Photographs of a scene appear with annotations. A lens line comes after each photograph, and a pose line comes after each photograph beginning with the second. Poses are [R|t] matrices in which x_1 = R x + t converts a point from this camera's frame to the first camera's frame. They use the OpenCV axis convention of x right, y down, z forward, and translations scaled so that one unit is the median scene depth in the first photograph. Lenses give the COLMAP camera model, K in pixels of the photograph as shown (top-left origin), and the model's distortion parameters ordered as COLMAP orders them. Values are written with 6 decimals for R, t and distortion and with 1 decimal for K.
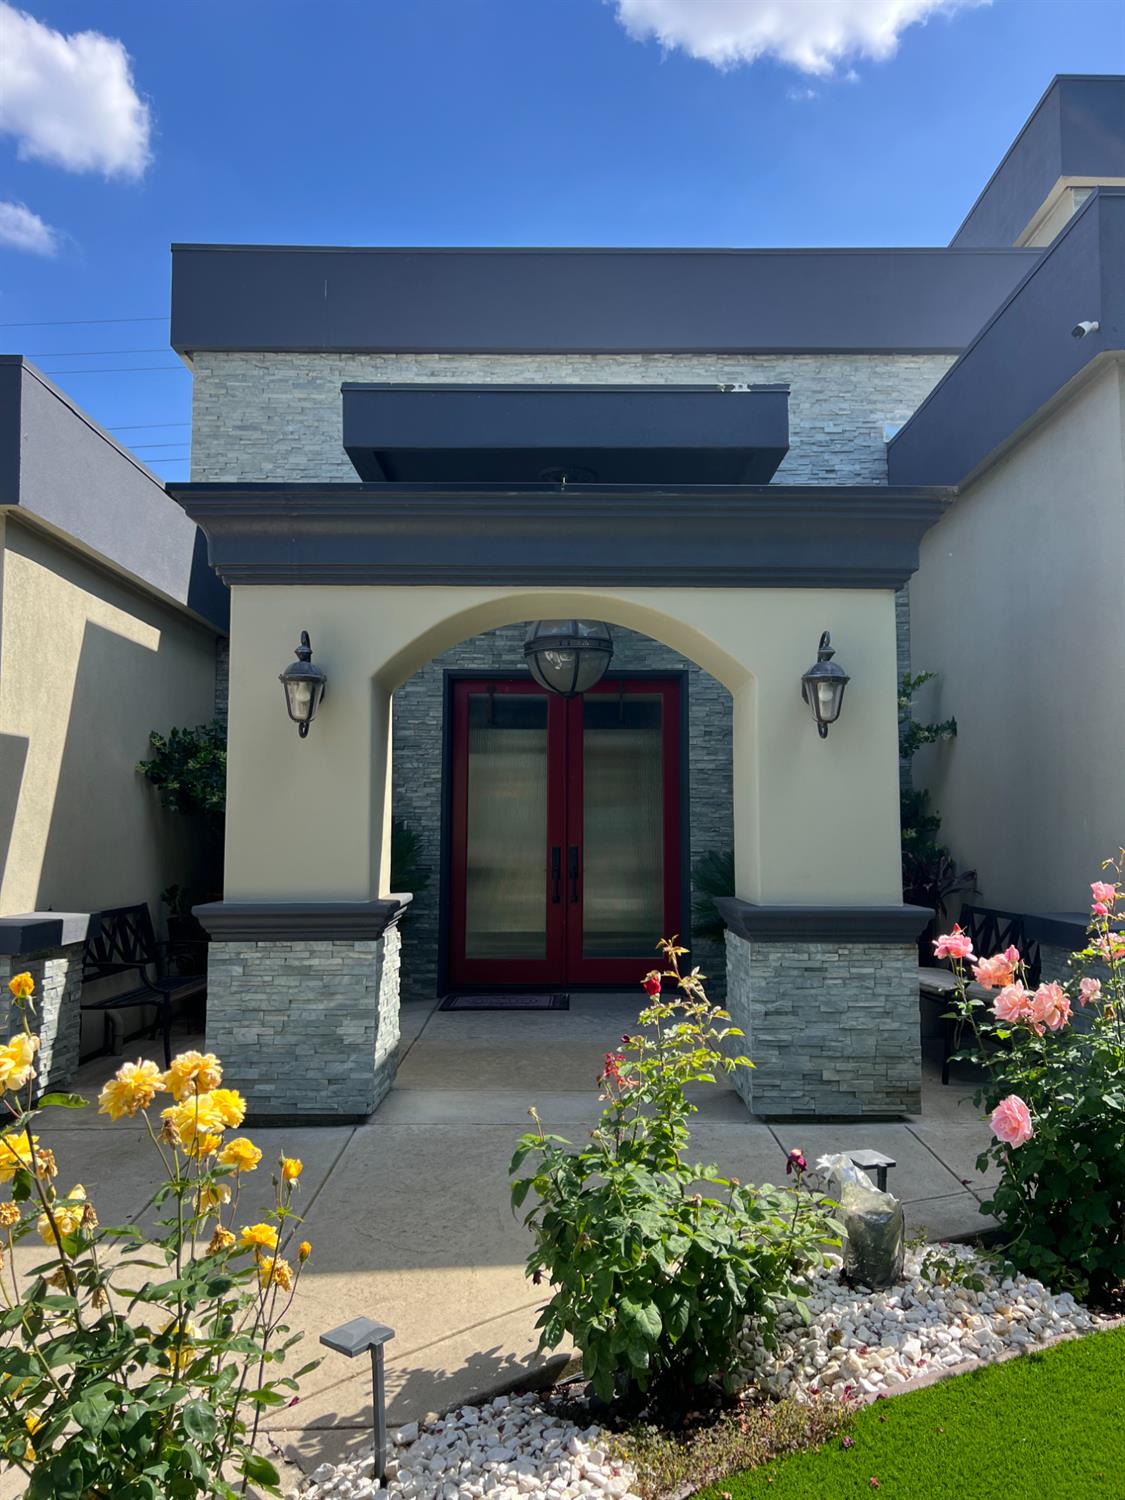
lens RADIAL K [[1156.3, 0, 562.5], [0, 1156.3, 750.0], [0, 0, 1]] dist [0.067313, -0.083638]
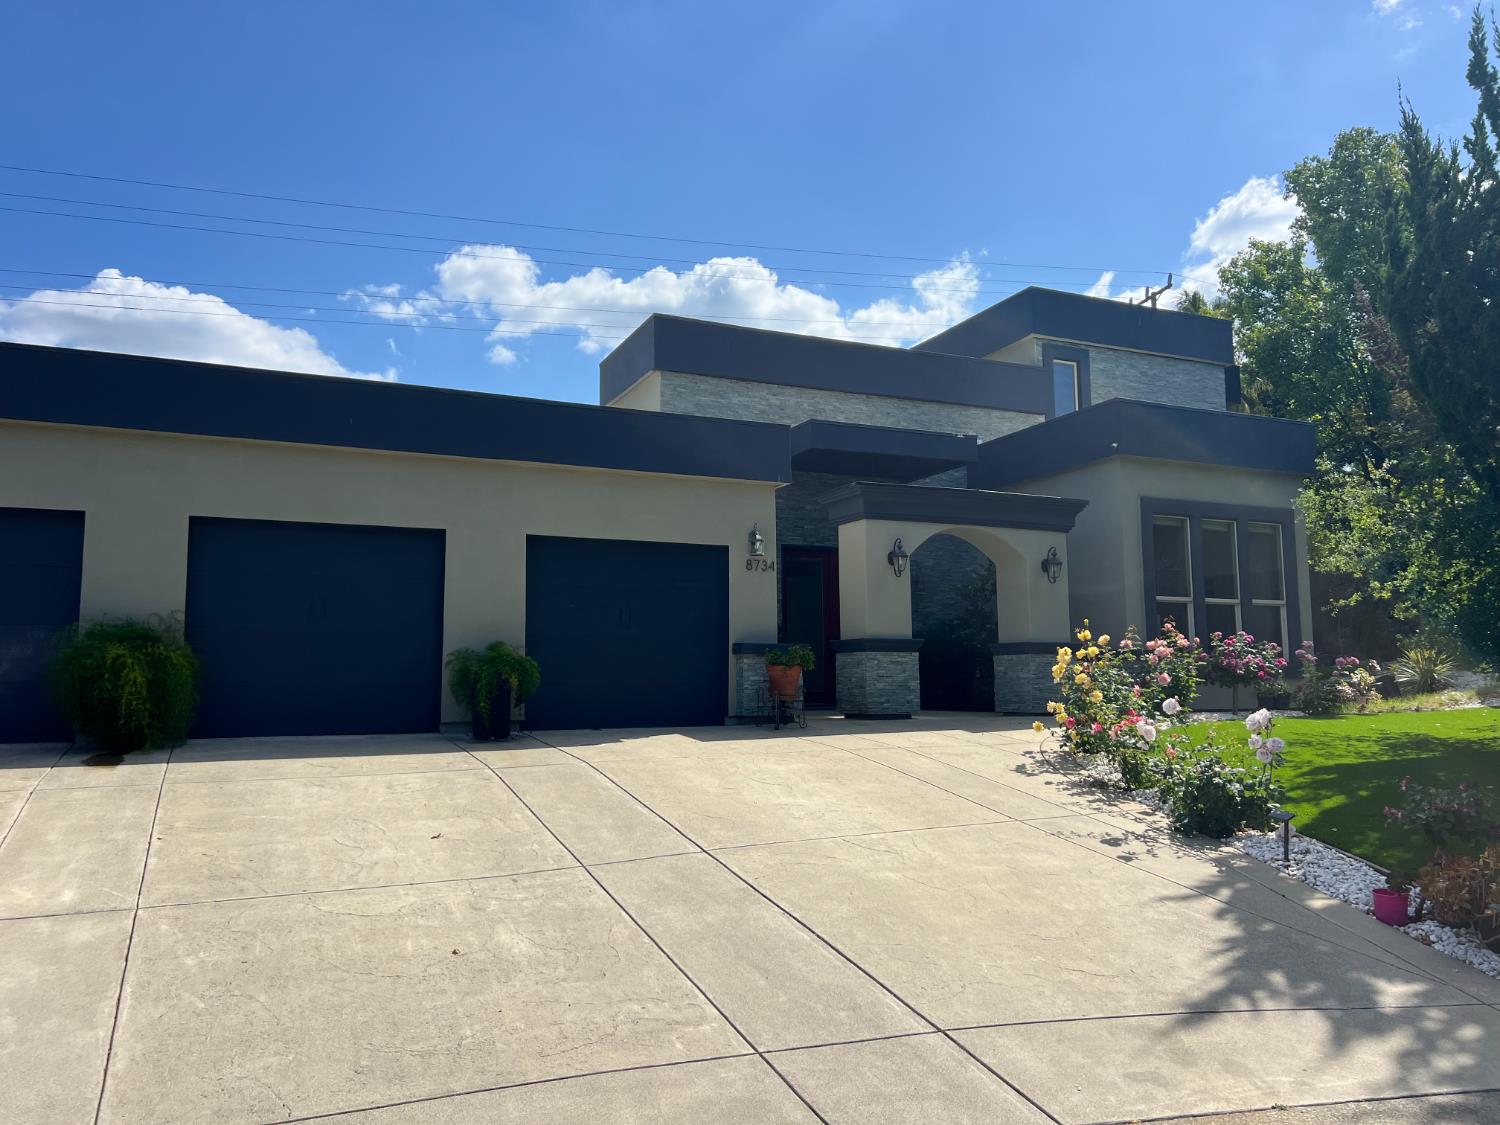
lens RADIAL K [[1133.4, 0, 750.0], [0, 1133.4, 562.5], [0, 0, 1]] dist [0.012649, 0.004657]
pose [[0.914586, 0.038559, 0.402549, -1.489030], [-0.024343, 0.998888, -0.040374, 0.066018], [-0.403659, 0.027126, 0.914507, -1.193828]]
